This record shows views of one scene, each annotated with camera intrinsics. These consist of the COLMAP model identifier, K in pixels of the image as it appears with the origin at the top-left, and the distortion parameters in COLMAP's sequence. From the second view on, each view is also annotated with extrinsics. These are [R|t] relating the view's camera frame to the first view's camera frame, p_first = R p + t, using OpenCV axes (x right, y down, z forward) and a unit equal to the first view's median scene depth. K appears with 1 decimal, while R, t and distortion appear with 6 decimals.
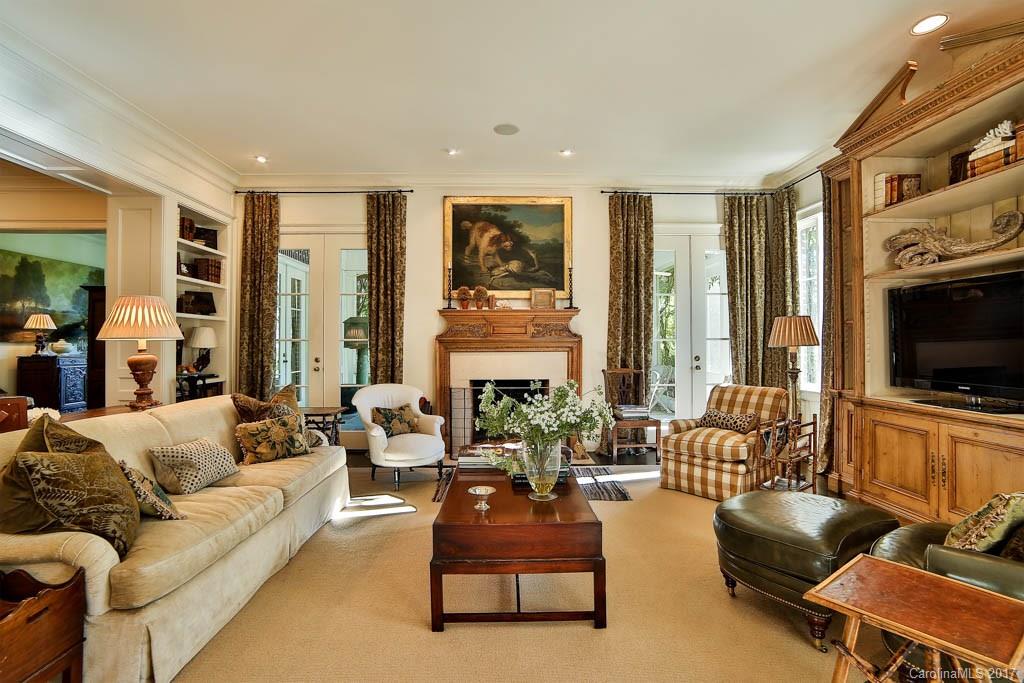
lens RADIAL K [[445.4, 0, 509.8], [0, 445.4, 343.4], [0, 0, 1]] dist [-0.099500, 0.034362]
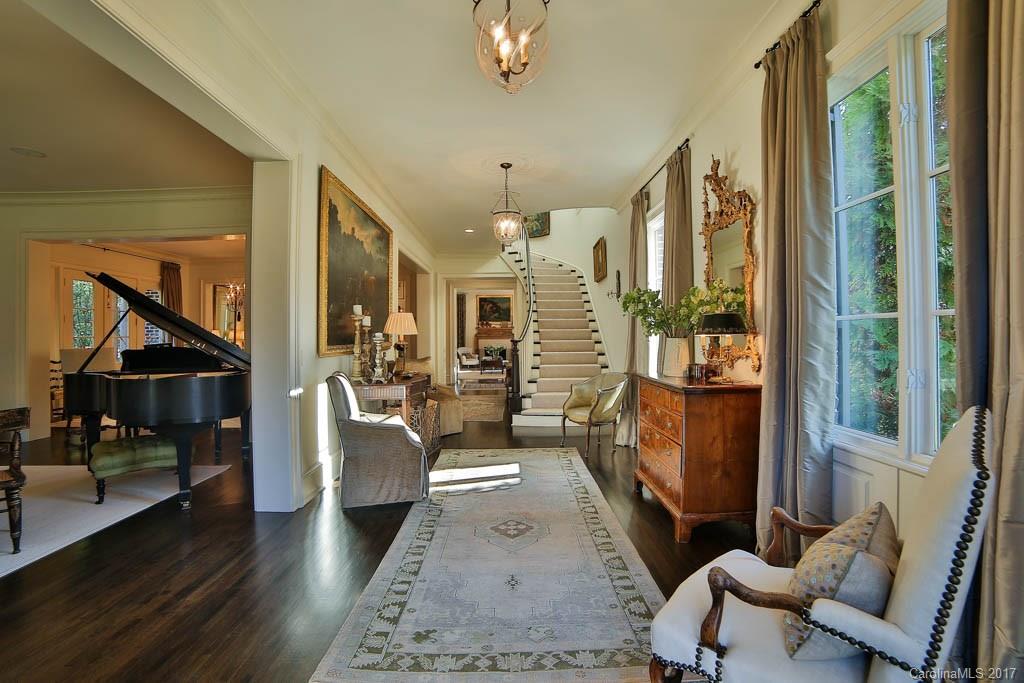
lens RADIAL K [[445.4, 0, 509.8], [0, 445.4, 343.4], [0, 0, 1]] dist [-0.099500, 0.034362]
pose [[0.999401, -0.008746, -0.033497, 0.234990], [0.009421, 0.999755, 0.020046, -0.016025], [0.033313, -0.020349, 0.999238, -2.580002]]
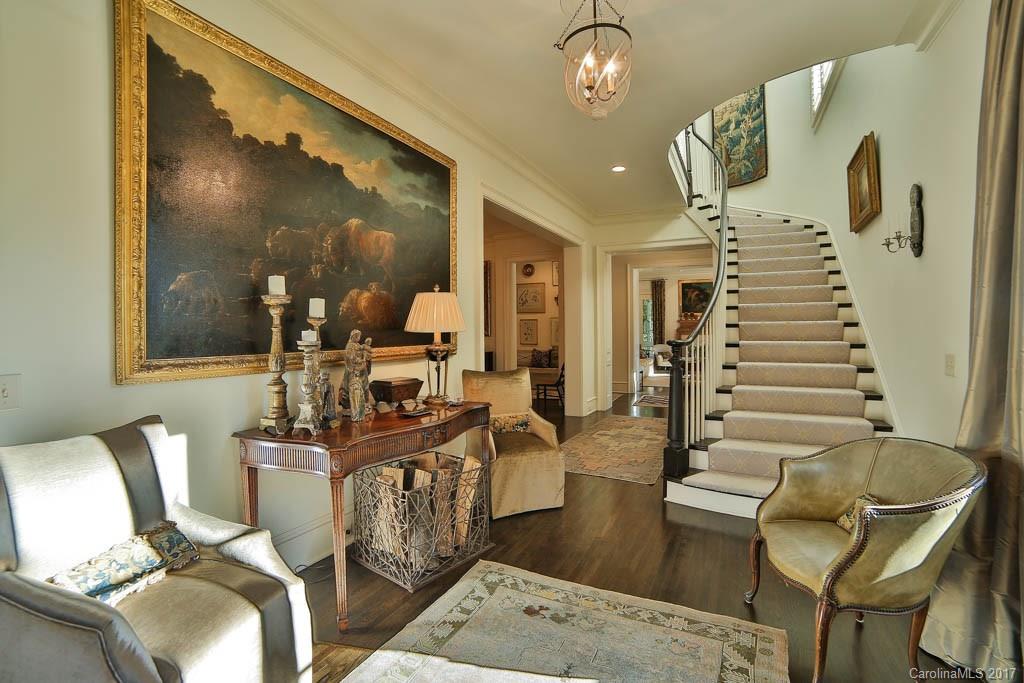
lens RADIAL K [[445.4, 0, 509.8], [0, 445.4, 343.4], [0, 0, 1]] dist [-0.099500, 0.034362]
pose [[0.869764, 0.004590, -0.493447, 0.310046], [0.011032, 0.999526, 0.028743, -0.018912], [0.493345, -0.030443, 0.869301, -2.067563]]
